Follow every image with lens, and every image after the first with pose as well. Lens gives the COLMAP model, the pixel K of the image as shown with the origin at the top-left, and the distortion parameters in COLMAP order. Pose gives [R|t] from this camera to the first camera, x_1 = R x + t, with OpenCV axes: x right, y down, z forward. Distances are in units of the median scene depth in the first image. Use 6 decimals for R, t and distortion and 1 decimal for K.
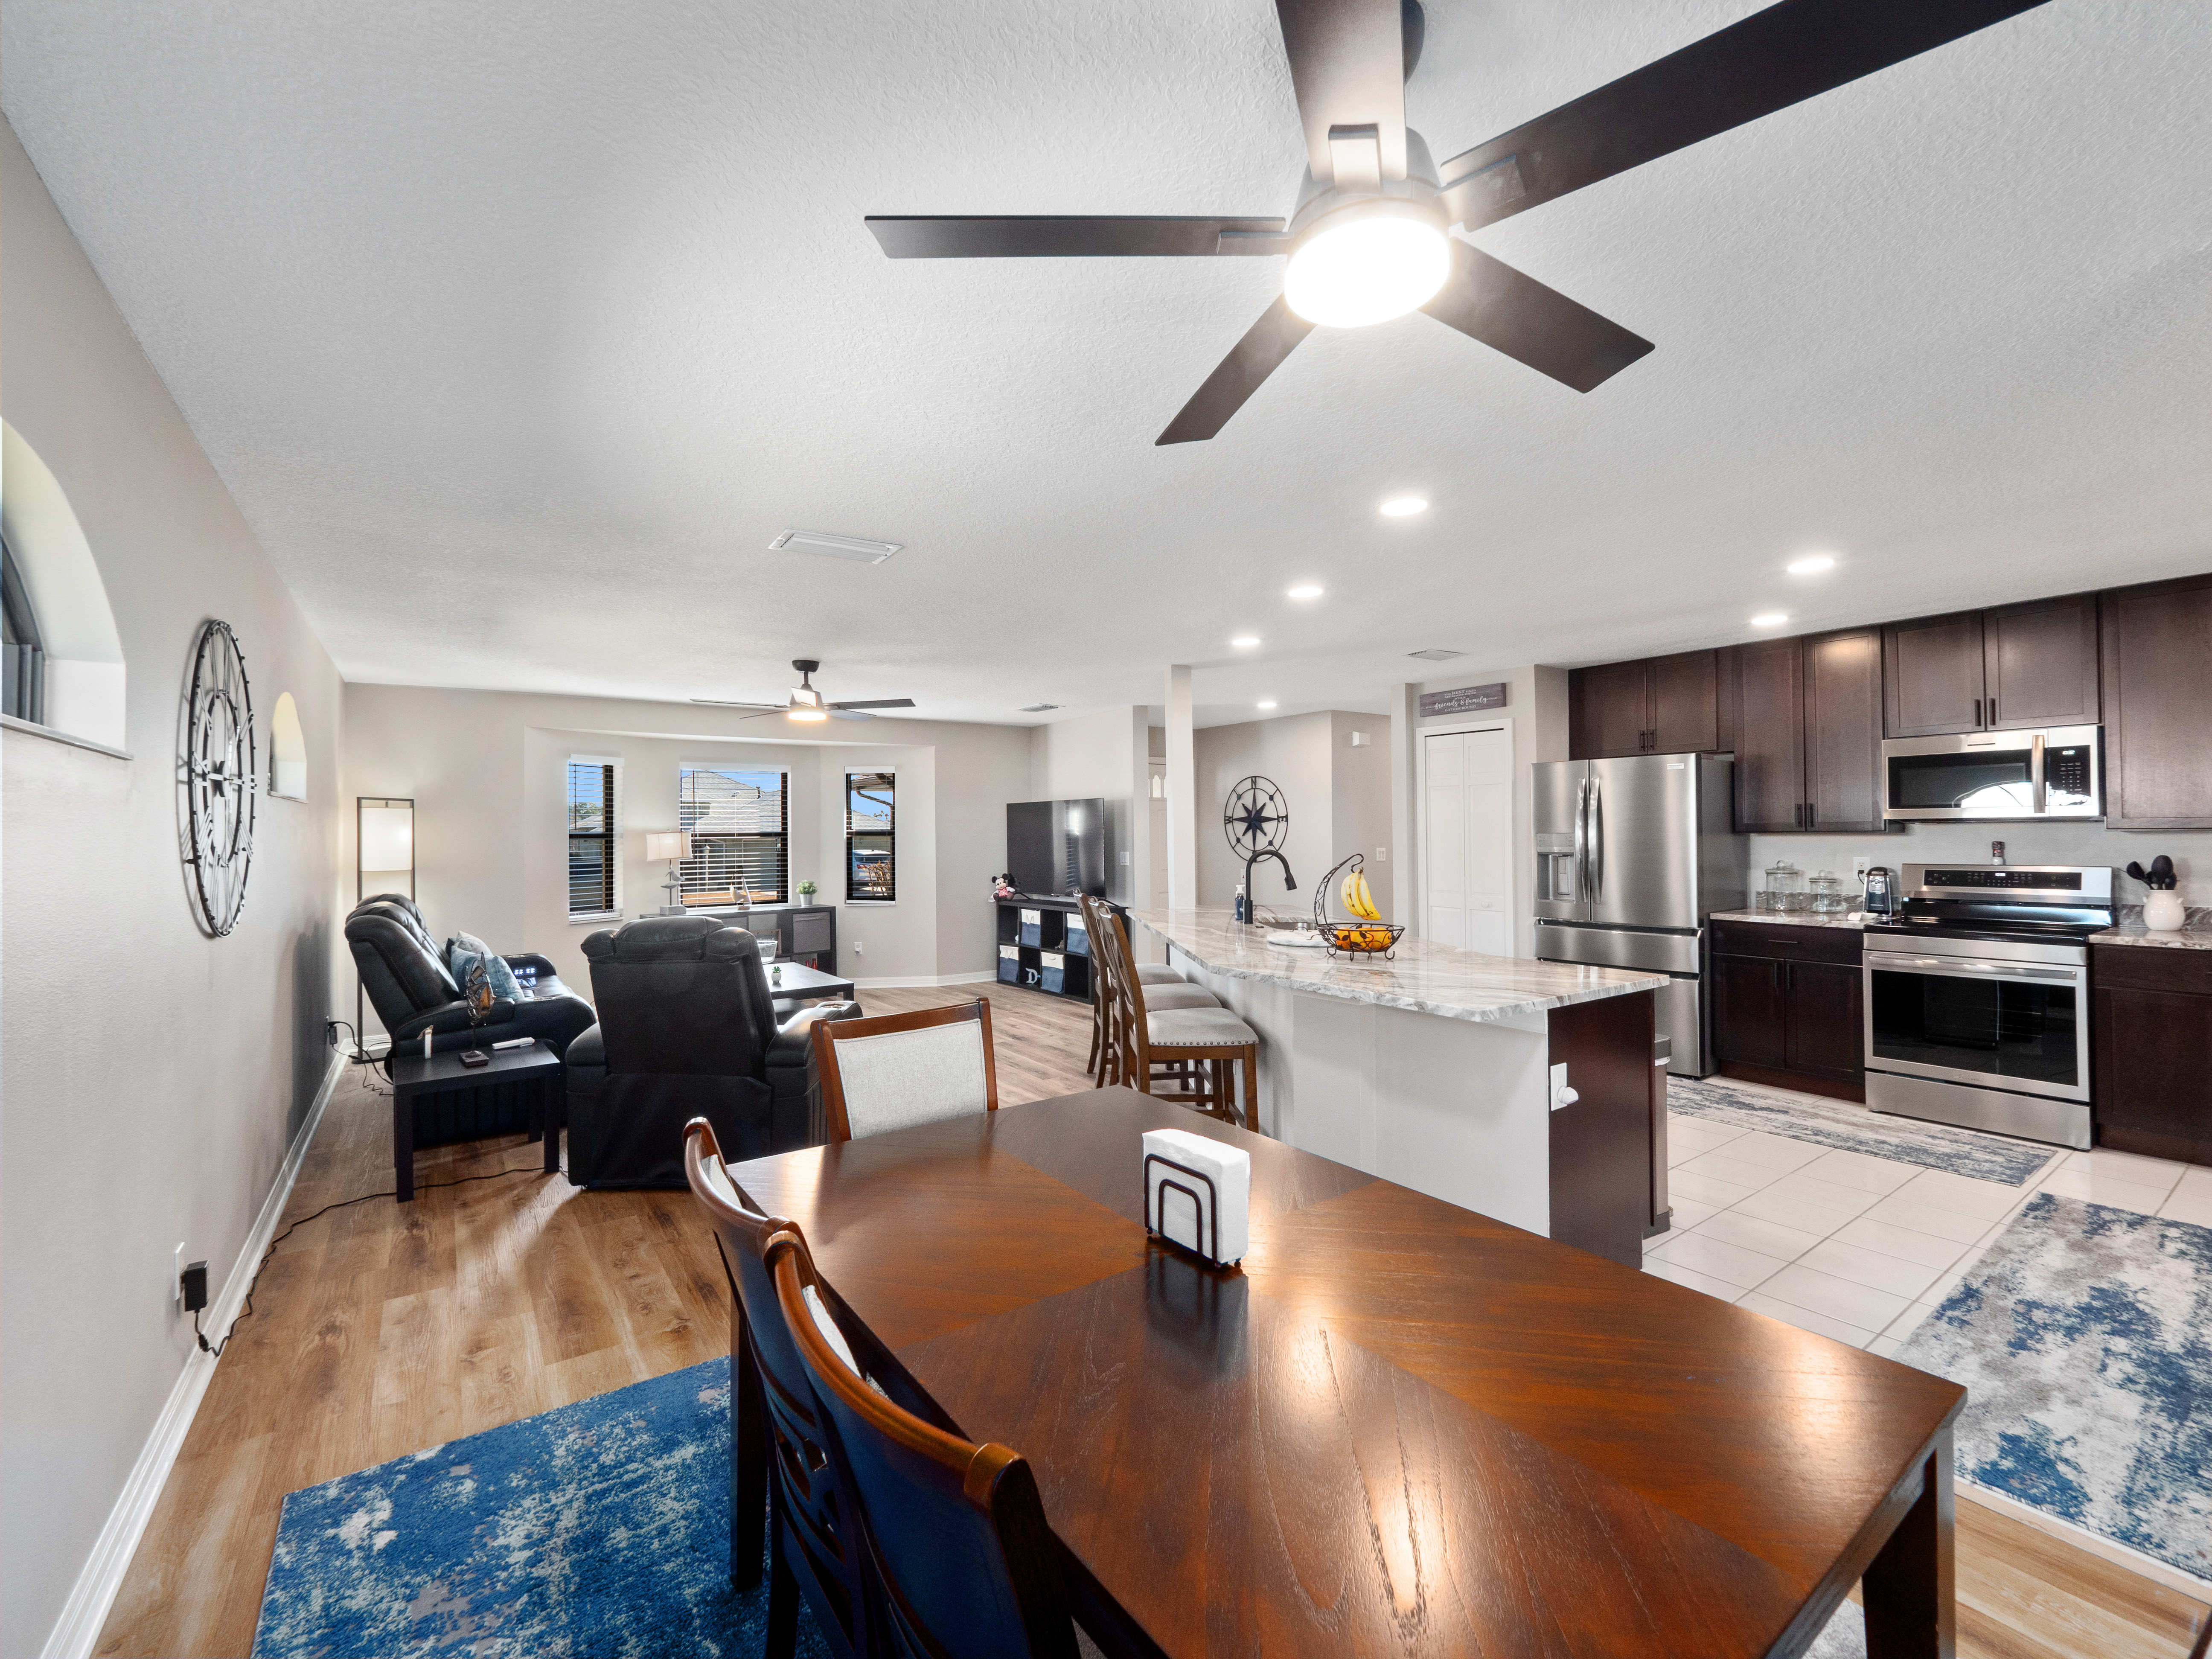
lens RADIAL K [[930.2, 0, 1089.1], [0, 930.2, 823.9], [0, 0, 1]] dist [-0.010737, 0.000451]
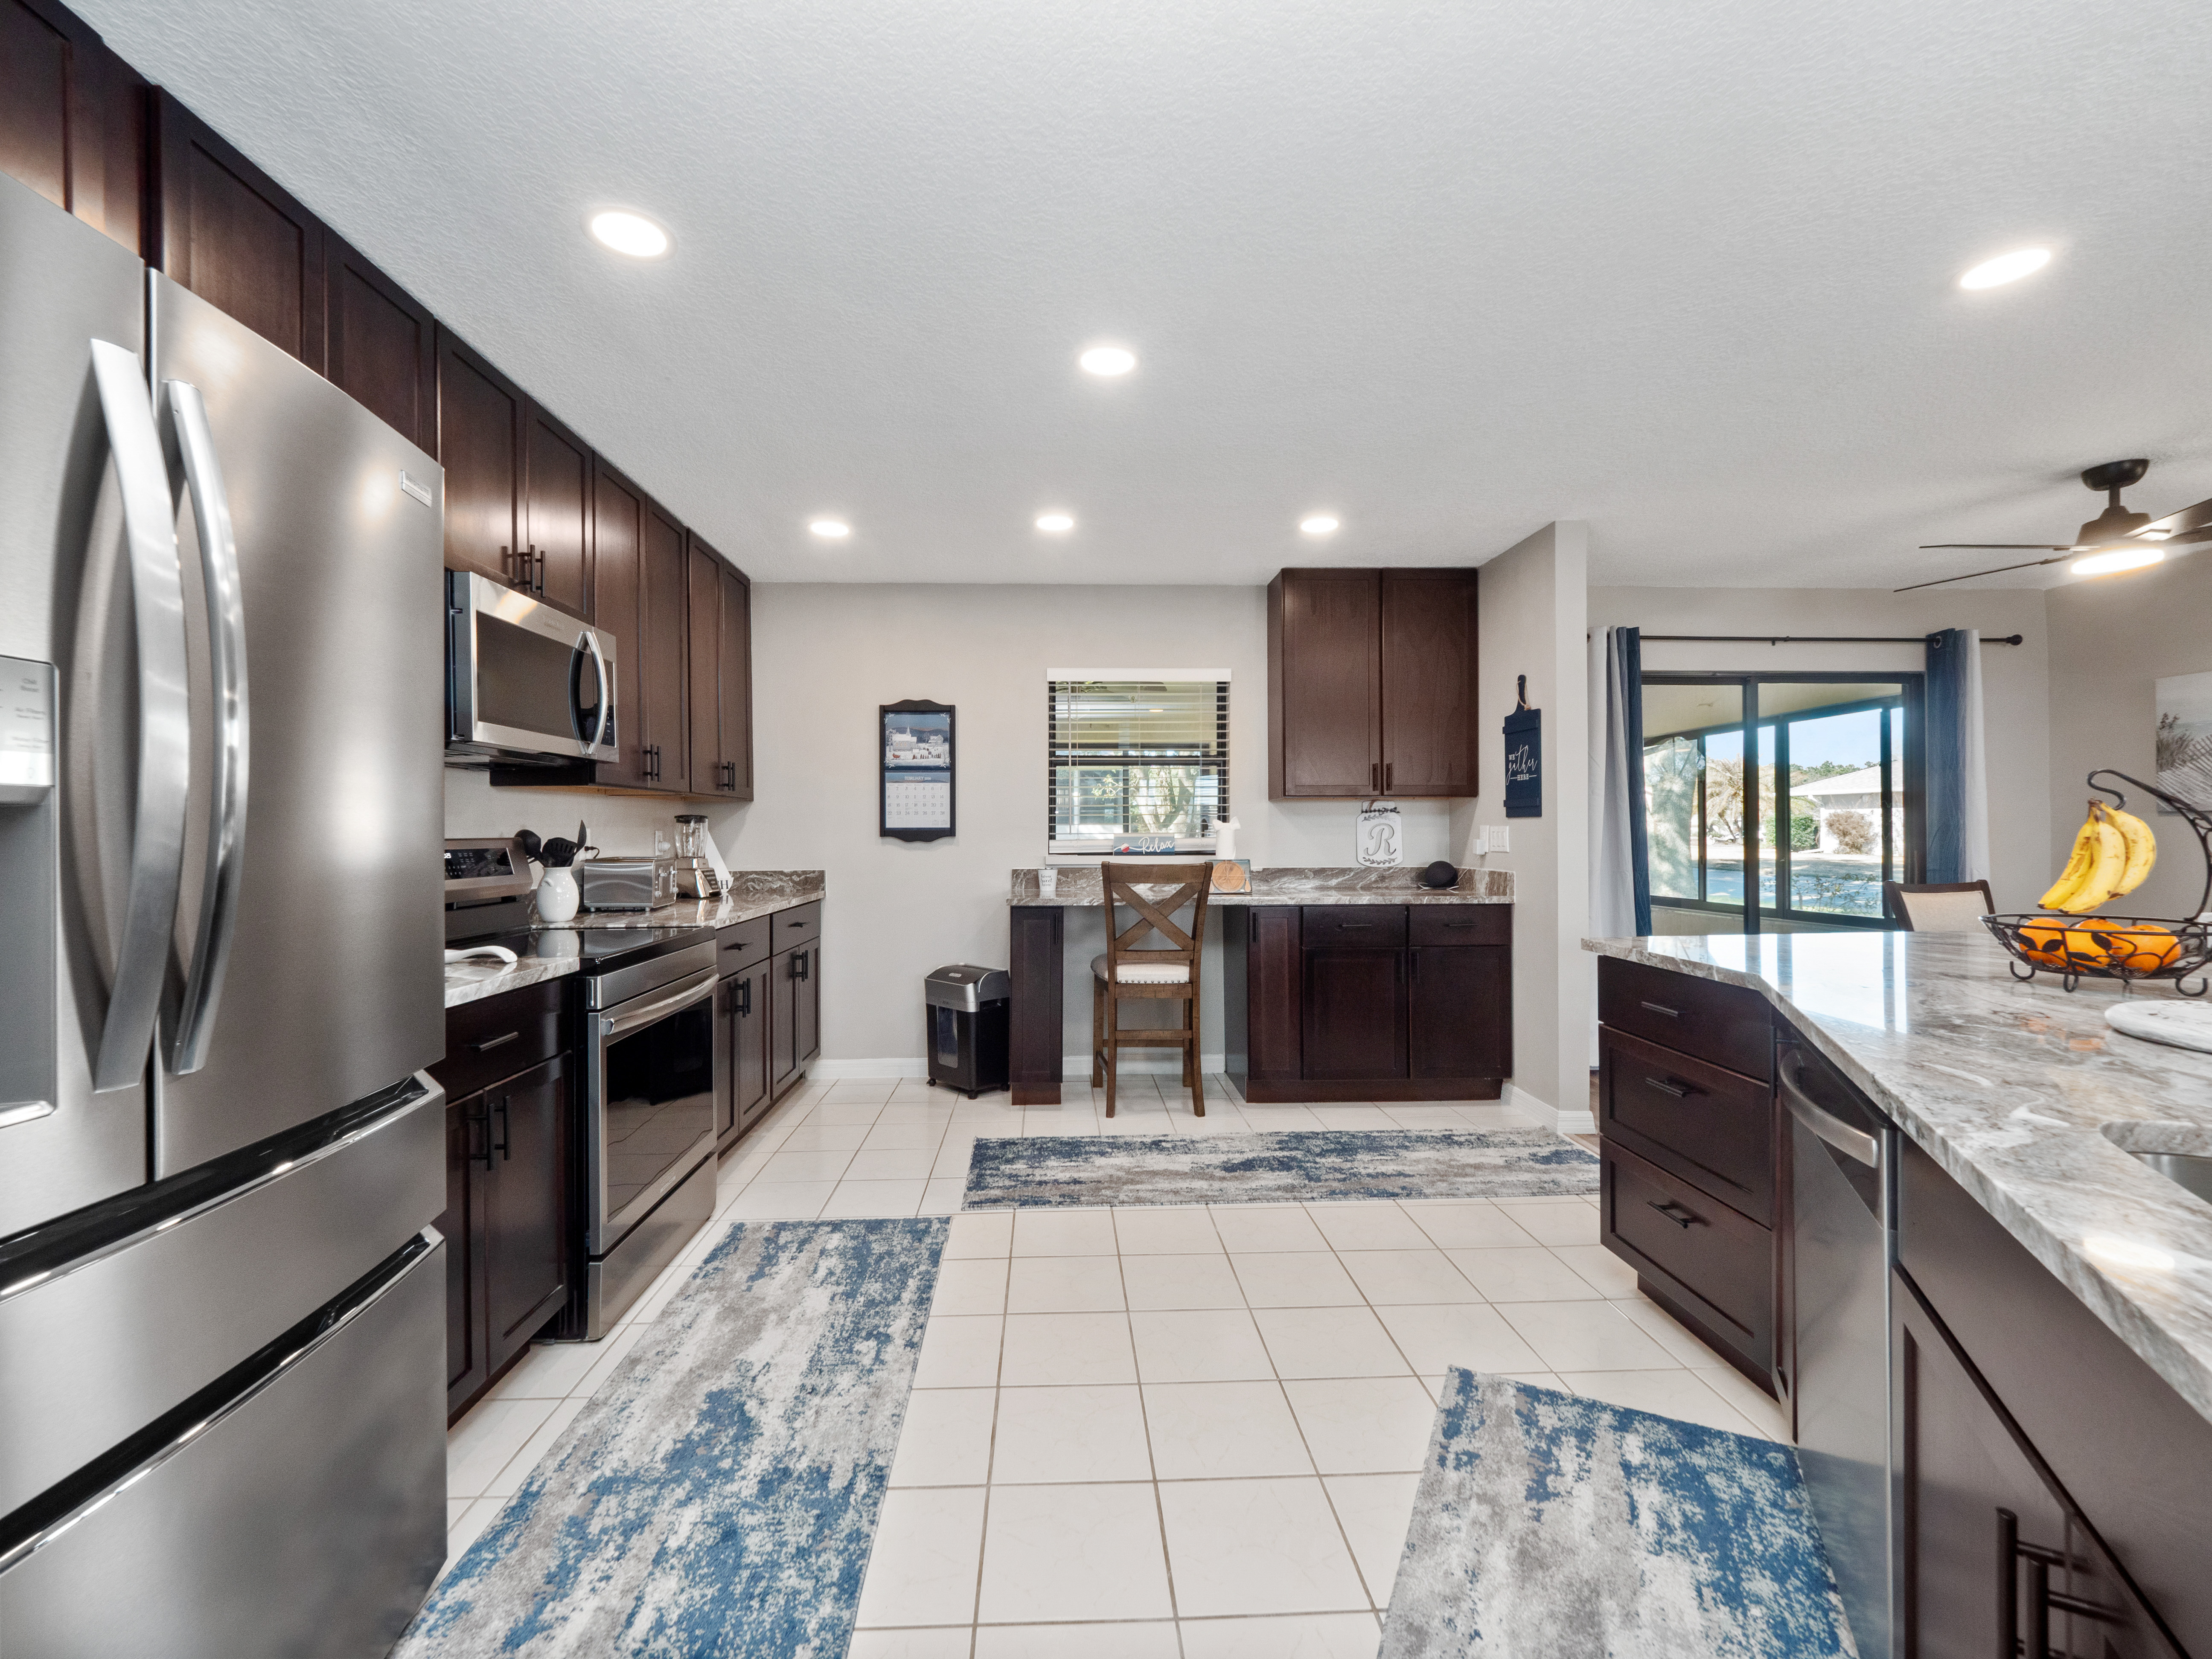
lens RADIAL K [[930.2, 0, 1089.1], [0, 930.2, 823.9], [0, 0, 1]] dist [-0.010737, 0.000451]
pose [[-0.841617, 0.017690, 0.539785, 0.362413], [0.007898, 0.999760, -0.020450, 0.050105], [-0.540017, -0.012948, -0.841555, 1.284219]]
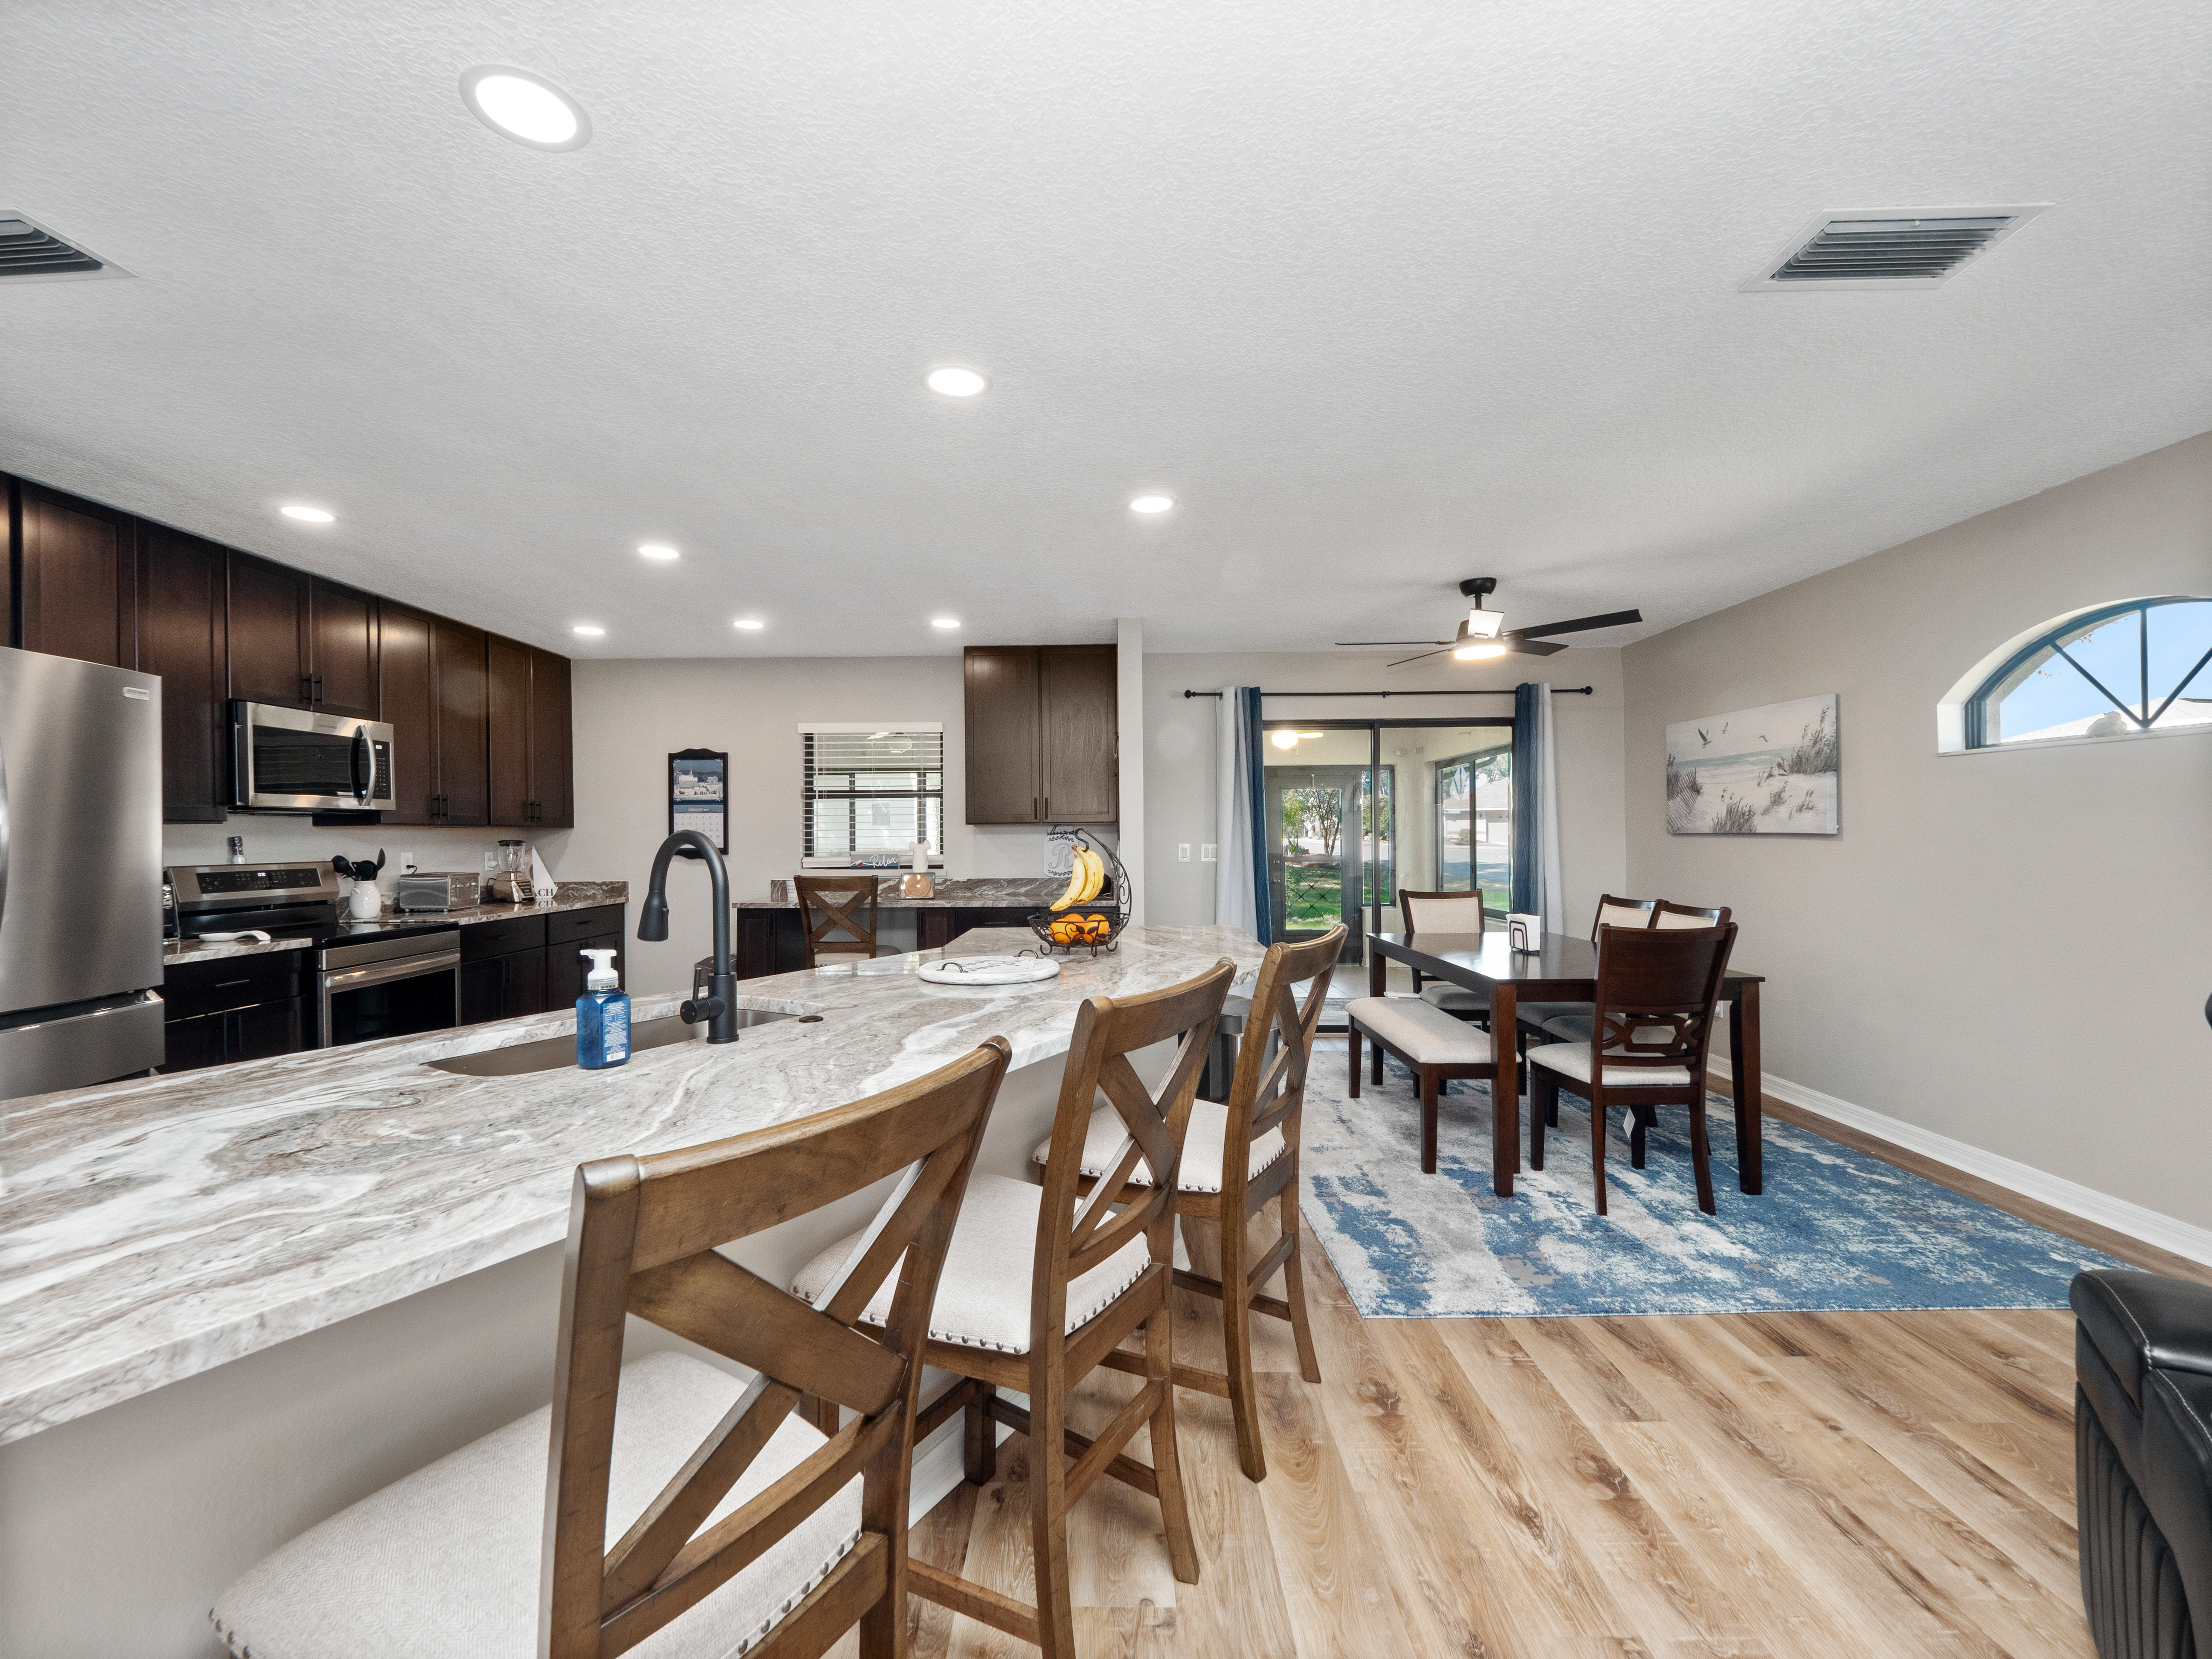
lens RADIAL K [[942.6, 0, 1090.1], [0, 942.6, 834.9], [0, 0, 1]] dist [0.001986, 0.000692]
pose [[-0.813617, 0.016959, 0.581153, -0.157472], [0.010514, 0.999840, -0.014457, 0.038254], [-0.581306, -0.005653, -0.813666, 1.289795]]
